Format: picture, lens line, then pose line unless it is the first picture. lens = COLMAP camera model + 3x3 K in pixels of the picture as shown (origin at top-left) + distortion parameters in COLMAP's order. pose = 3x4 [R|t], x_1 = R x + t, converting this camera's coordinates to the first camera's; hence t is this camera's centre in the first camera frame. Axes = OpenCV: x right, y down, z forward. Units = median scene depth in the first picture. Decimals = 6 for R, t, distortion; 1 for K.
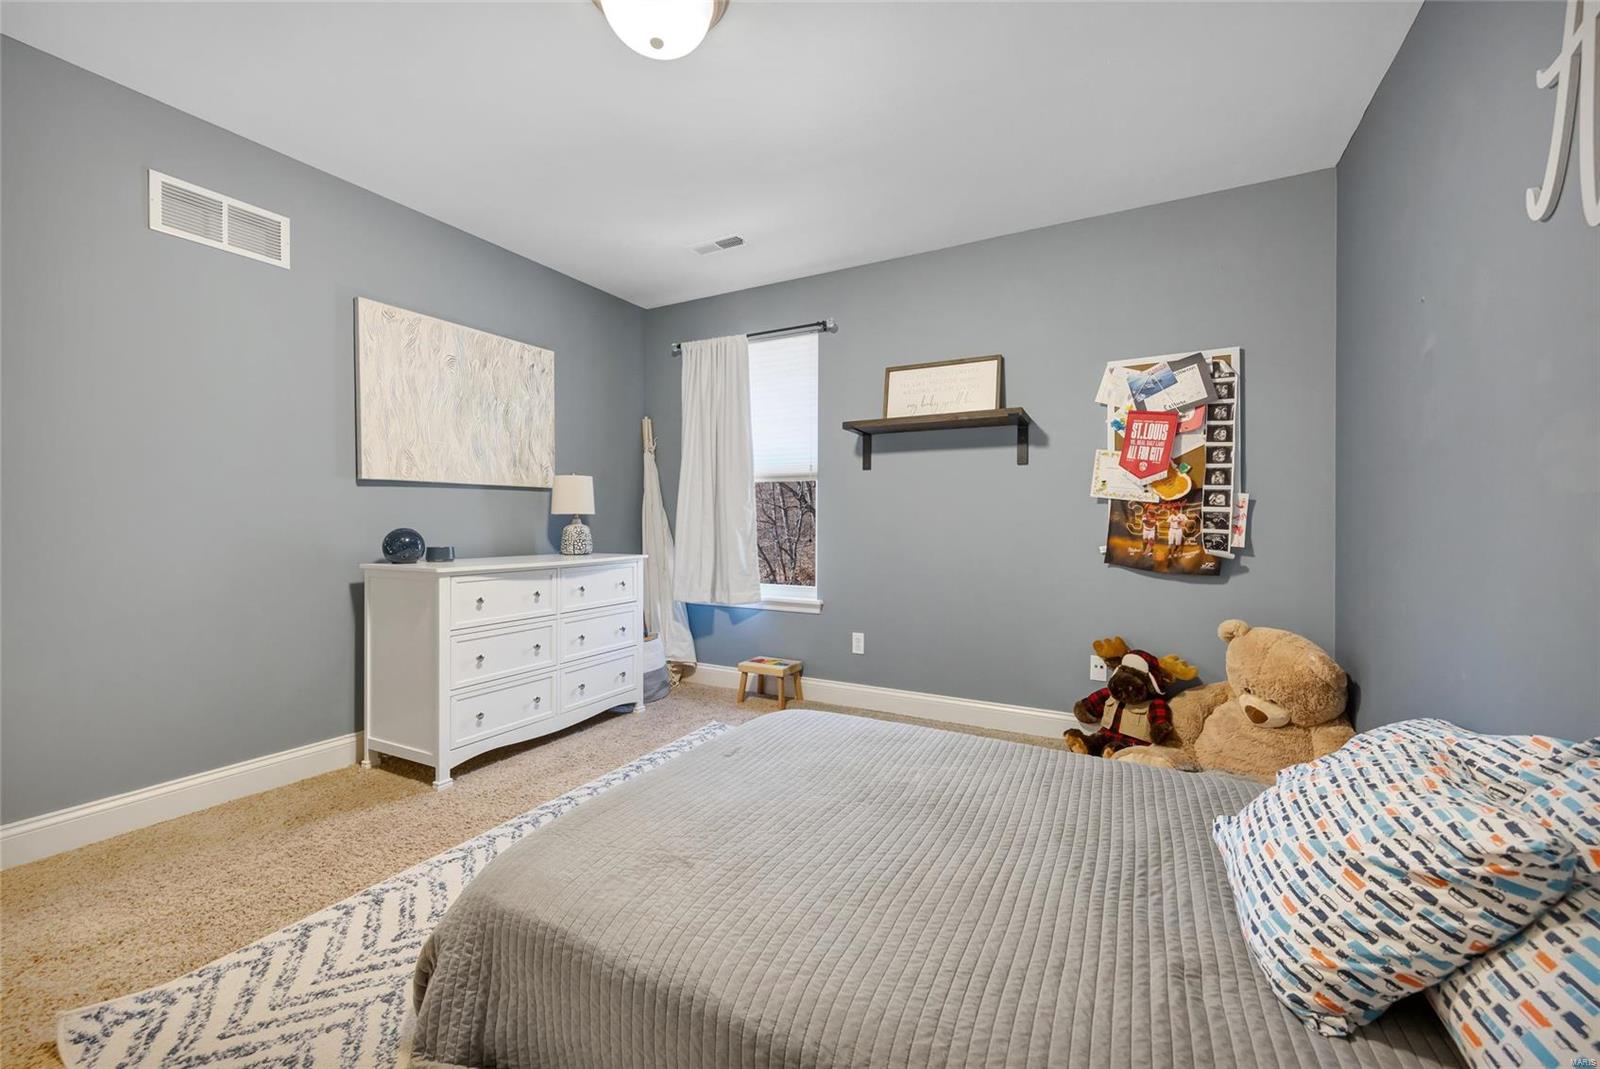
lens RADIAL K [[643.1, 0, 784.9], [0, 643.1, 527.4], [0, 0, 1]] dist [0.008482, -0.000716]
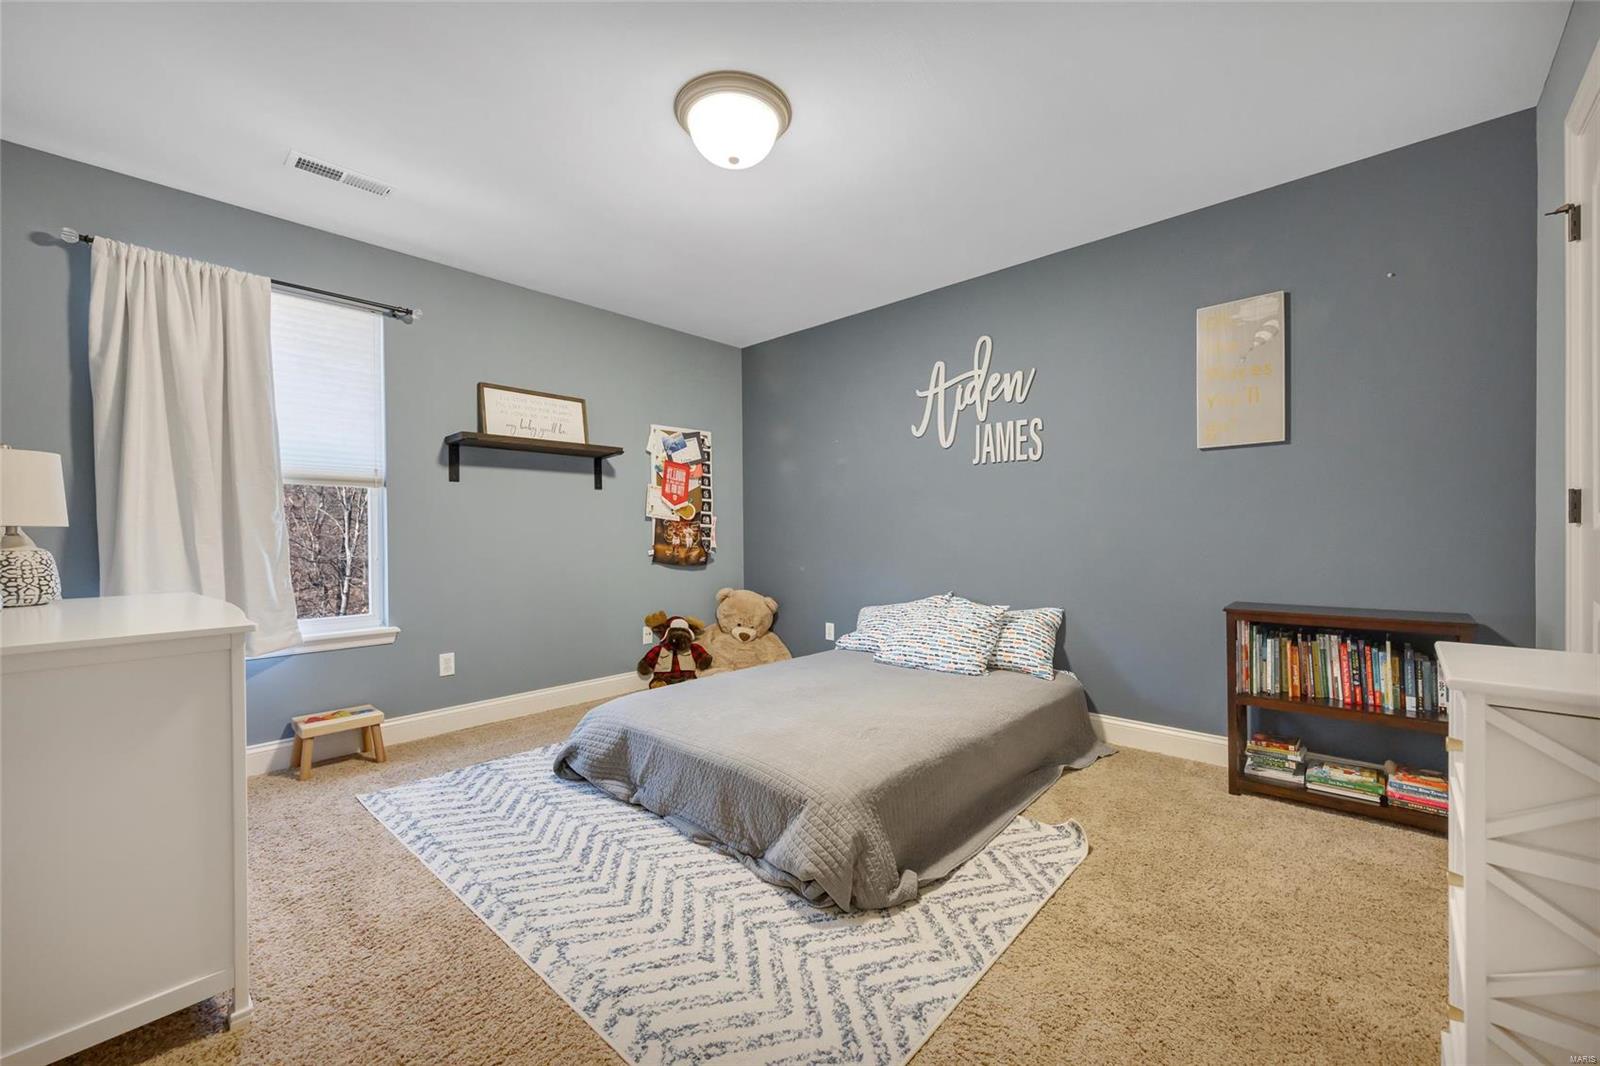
lens RADIAL K [[643.1, 0, 783.2], [0, 643.1, 534.9], [0, 0, 1]] dist [0.008482, -0.000716]
pose [[0.243804, -0.008144, 0.969790, -0.869560], [0.017276, 0.999843, 0.004053, -0.006443], [-0.969671, 0.015766, 0.243906, 0.368758]]
